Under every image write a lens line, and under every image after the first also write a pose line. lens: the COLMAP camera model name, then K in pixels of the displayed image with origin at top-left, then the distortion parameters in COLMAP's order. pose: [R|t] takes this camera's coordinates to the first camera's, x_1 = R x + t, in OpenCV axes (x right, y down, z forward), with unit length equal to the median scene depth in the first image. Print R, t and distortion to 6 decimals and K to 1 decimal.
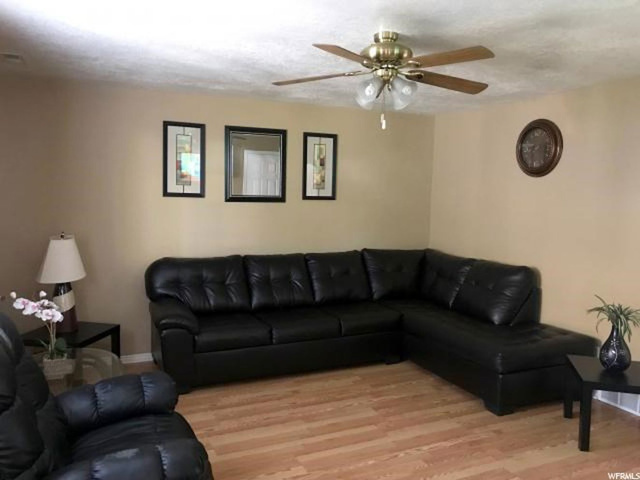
lens RADIAL K [[536.2, 0, 321.4], [0, 536.2, 242.7], [0, 0, 1]] dist [0.029959, 0.005822]
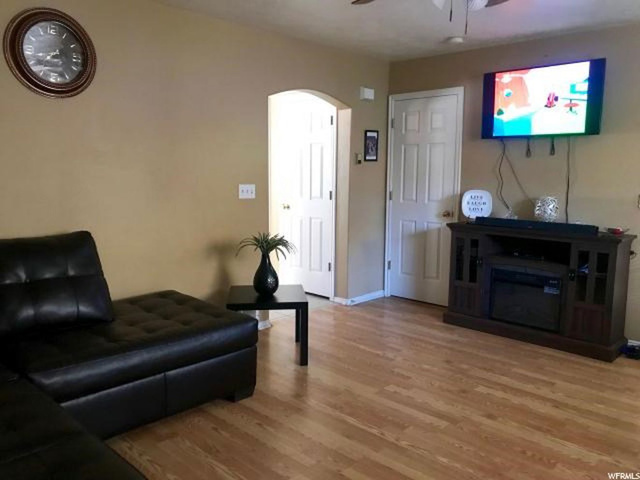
lens RADIAL K [[536.2, 0, 322.2], [0, 536.2, 240.3], [0, 0, 1]] dist [0.029959, 0.005822]
pose [[-0.364216, -0.147708, 0.919526, -0.437485], [0.078887, 0.978901, 0.188493, -0.059004], [-0.927967, 0.141191, -0.344879, 1.162594]]
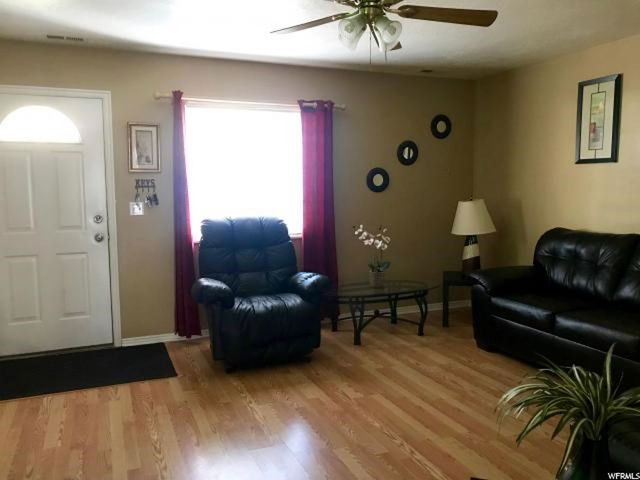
lens RADIAL K [[536.2, 0, 320.0], [0, 536.2, 237.0], [0, 0, 1]] dist [0.029959, 0.005822]
pose [[-0.042955, 0.074856, -0.996269, 0.844059], [-0.100265, 0.991832, 0.078846, 0.014293], [0.994033, 0.103278, -0.035099, 0.752207]]
